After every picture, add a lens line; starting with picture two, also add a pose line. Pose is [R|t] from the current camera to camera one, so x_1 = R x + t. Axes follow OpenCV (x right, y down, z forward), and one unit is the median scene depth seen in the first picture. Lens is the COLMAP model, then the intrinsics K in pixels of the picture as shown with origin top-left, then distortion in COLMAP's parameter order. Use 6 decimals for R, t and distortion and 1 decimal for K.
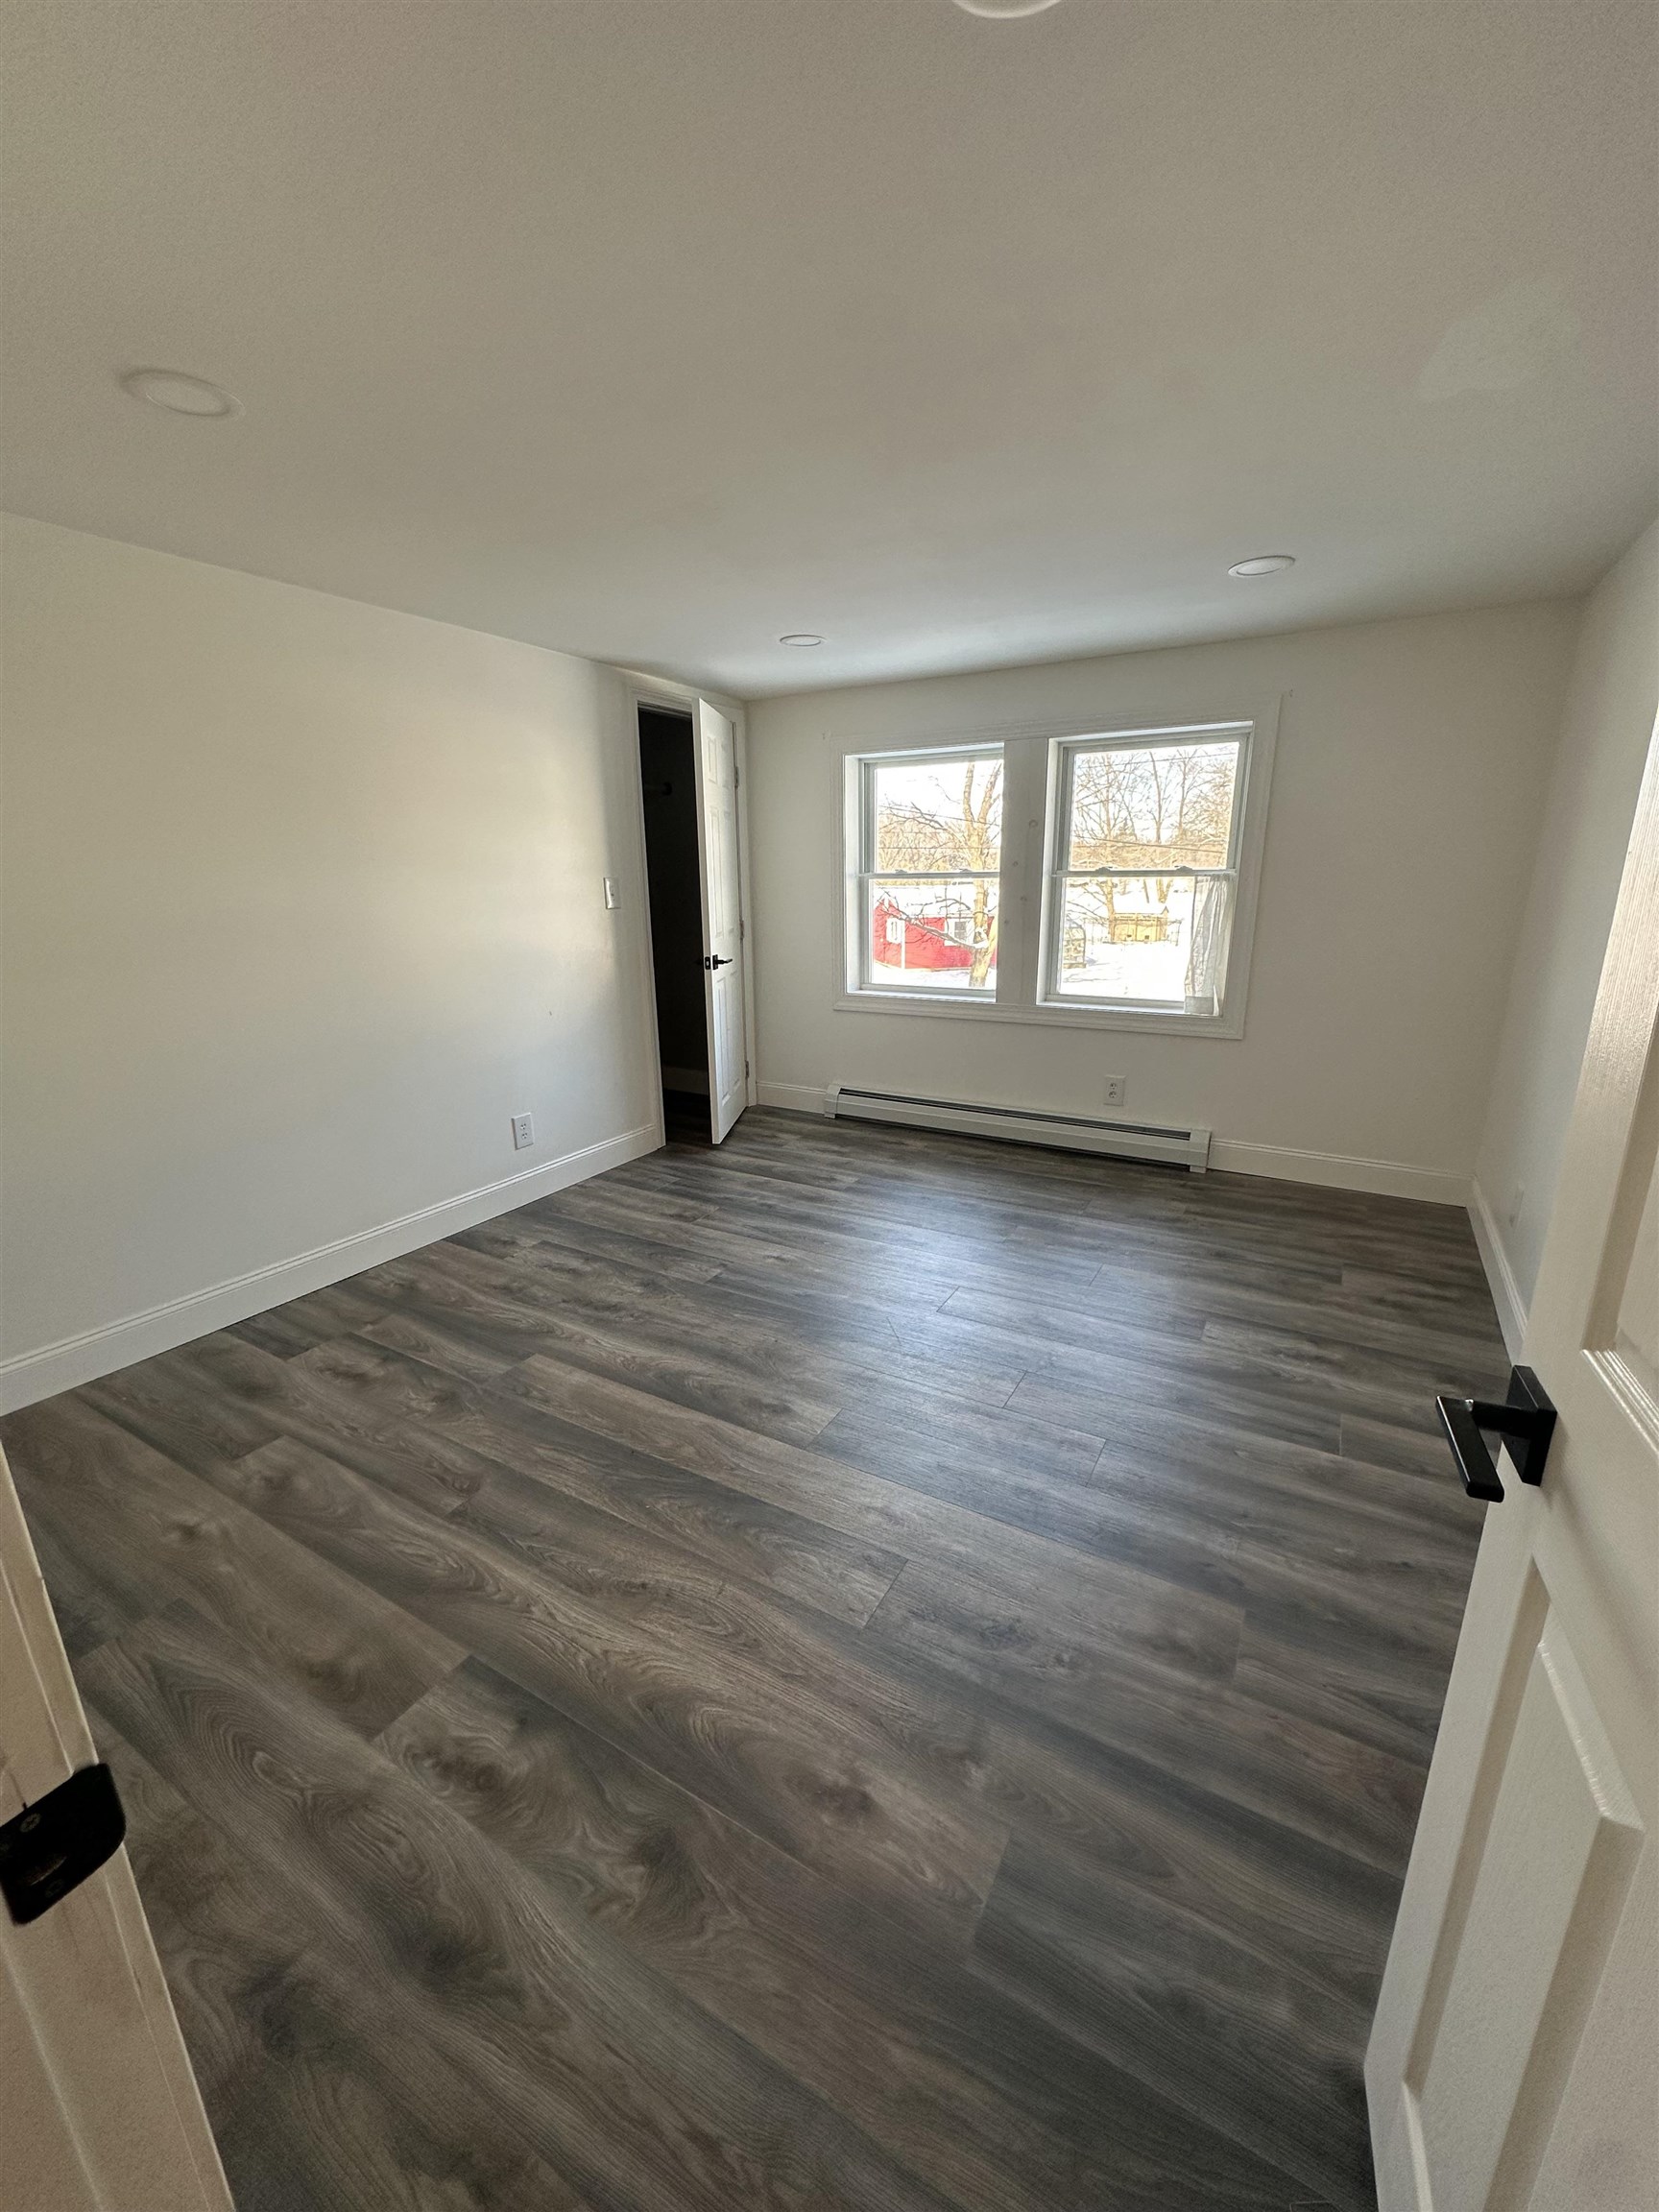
lens RADIAL K [[886.8, 0, 834.1], [0, 886.8, 1108.3], [0, 0, 1]] dist [-0.005954, 0.001922]
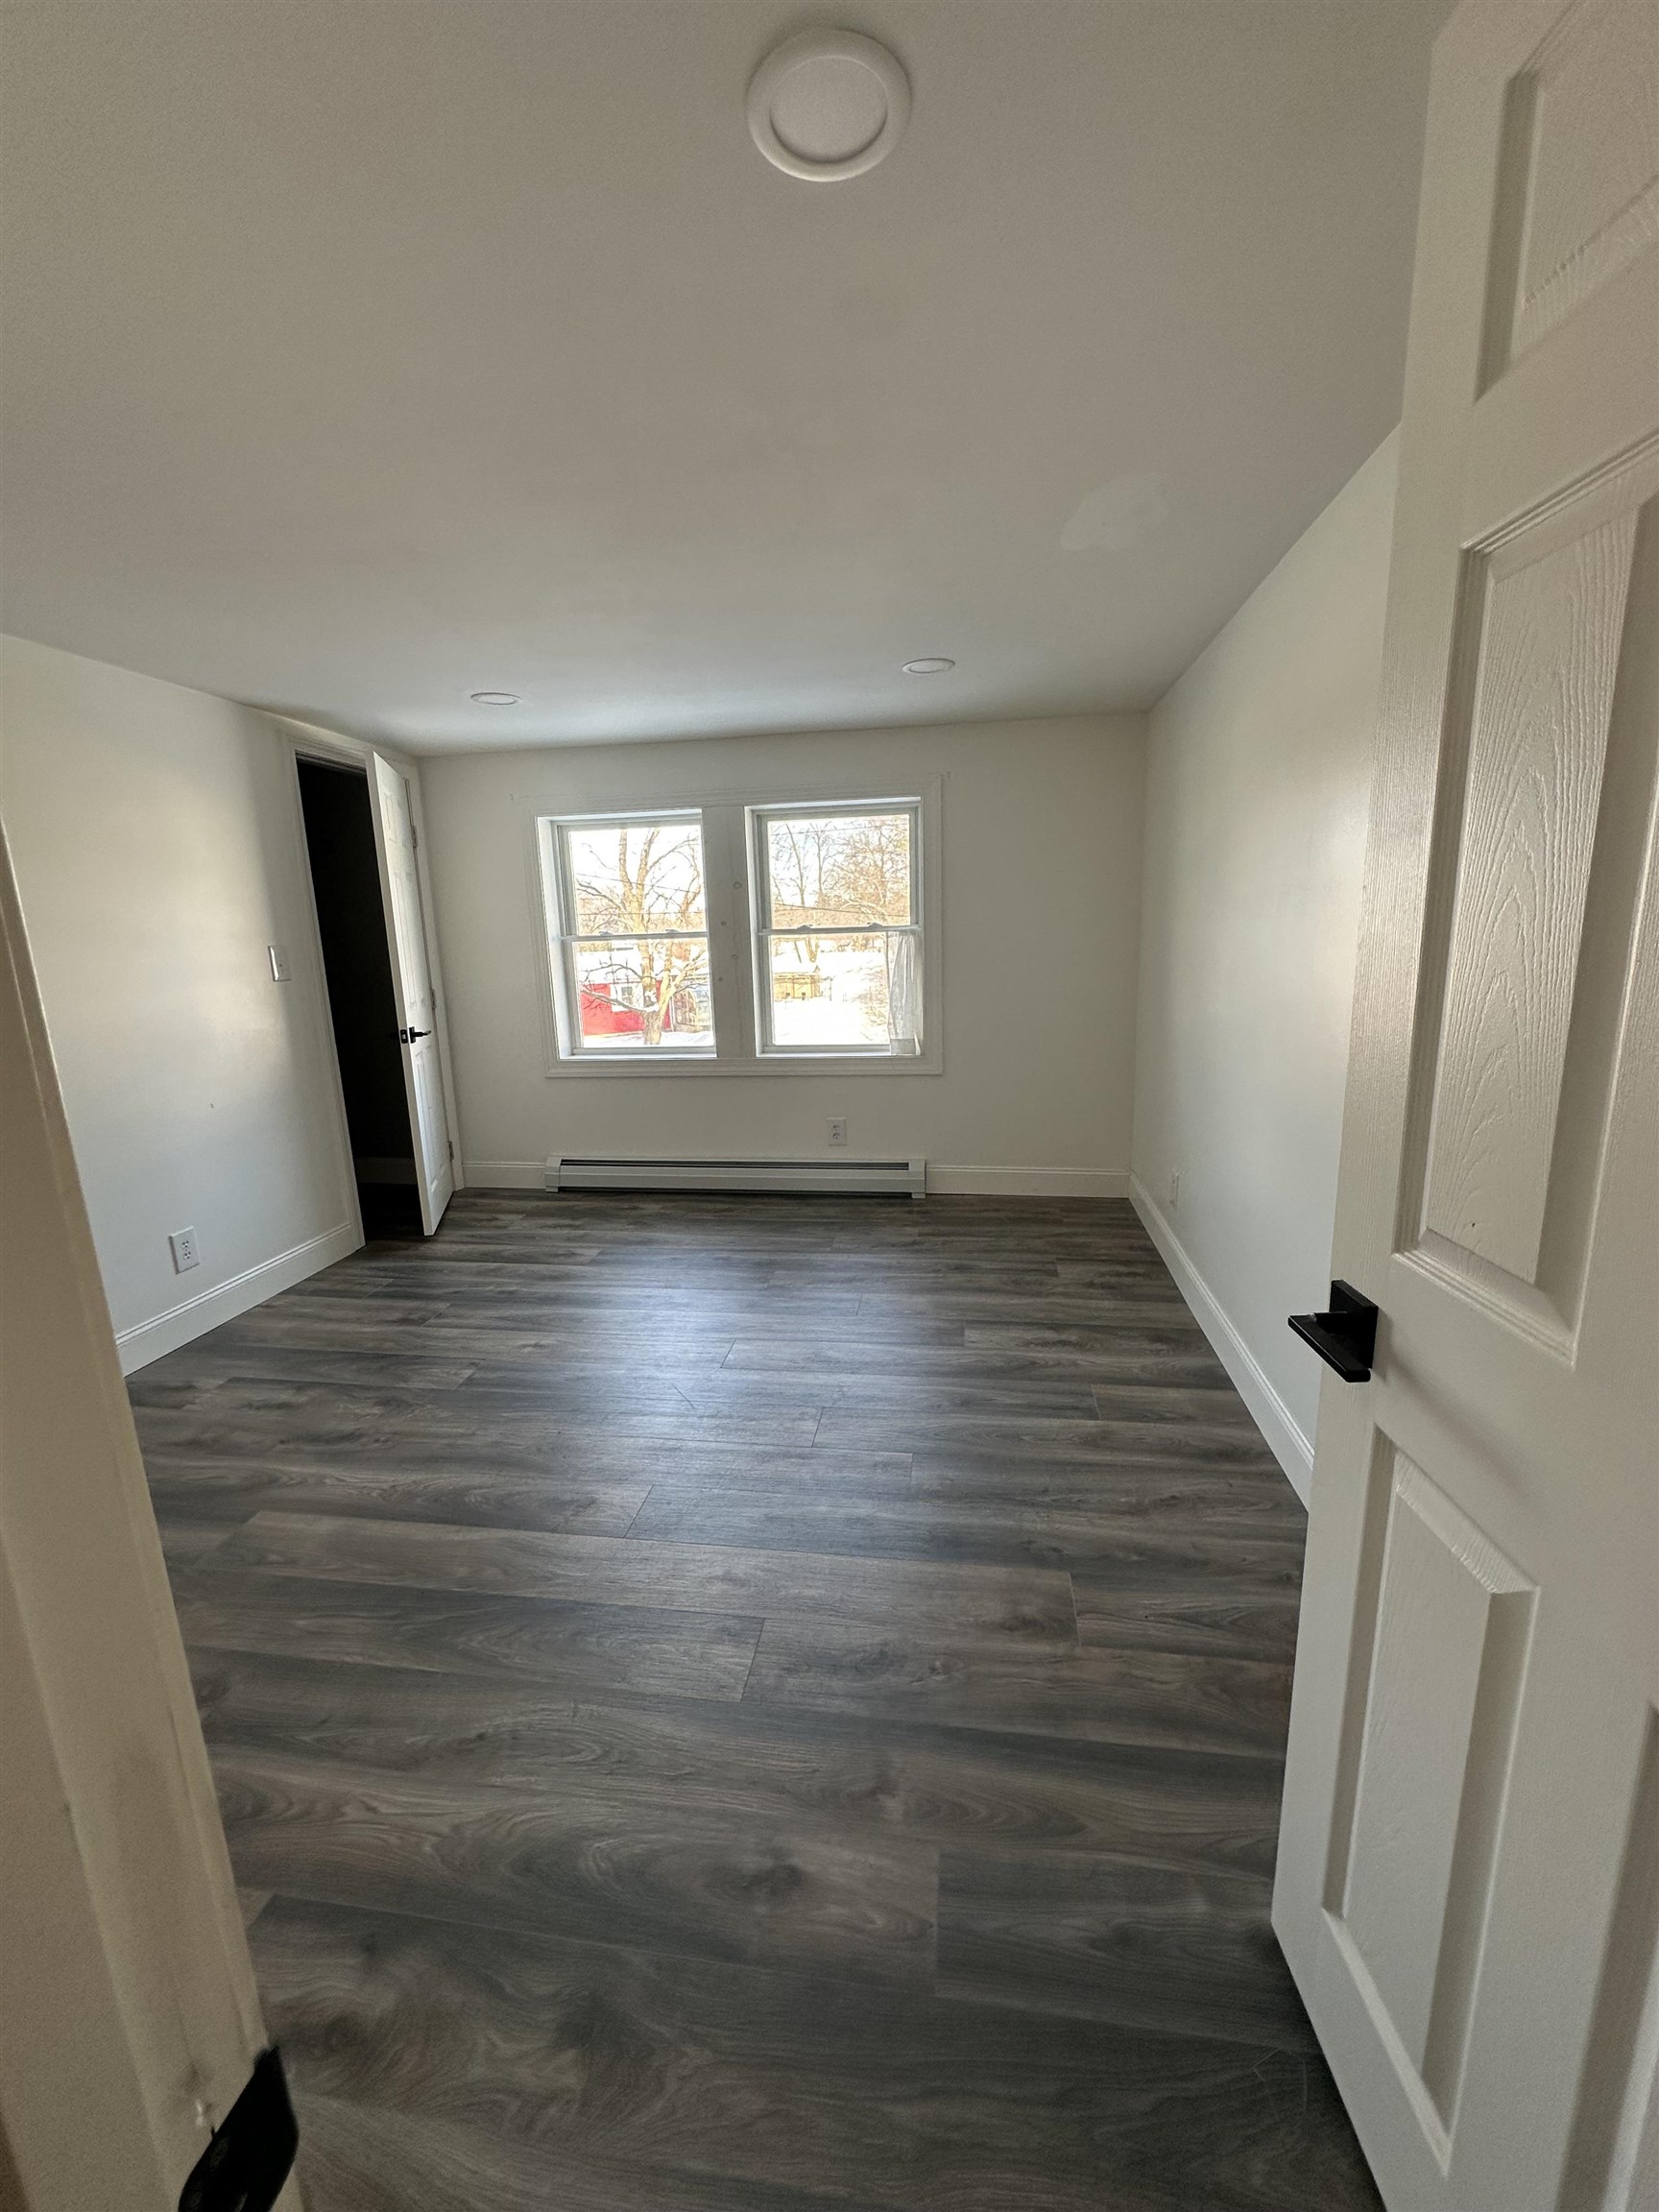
lens RADIAL K [[886.8, 0, 841.2], [0, 886.8, 1105.4], [0, 0, 1]] dist [-0.005954, 0.001922]
pose [[0.929130, -0.088236, 0.359070, -0.104911], [0.114116, 0.992132, -0.051486, 0.006780], [-0.351702, 0.088813, 0.931889, 0.009013]]
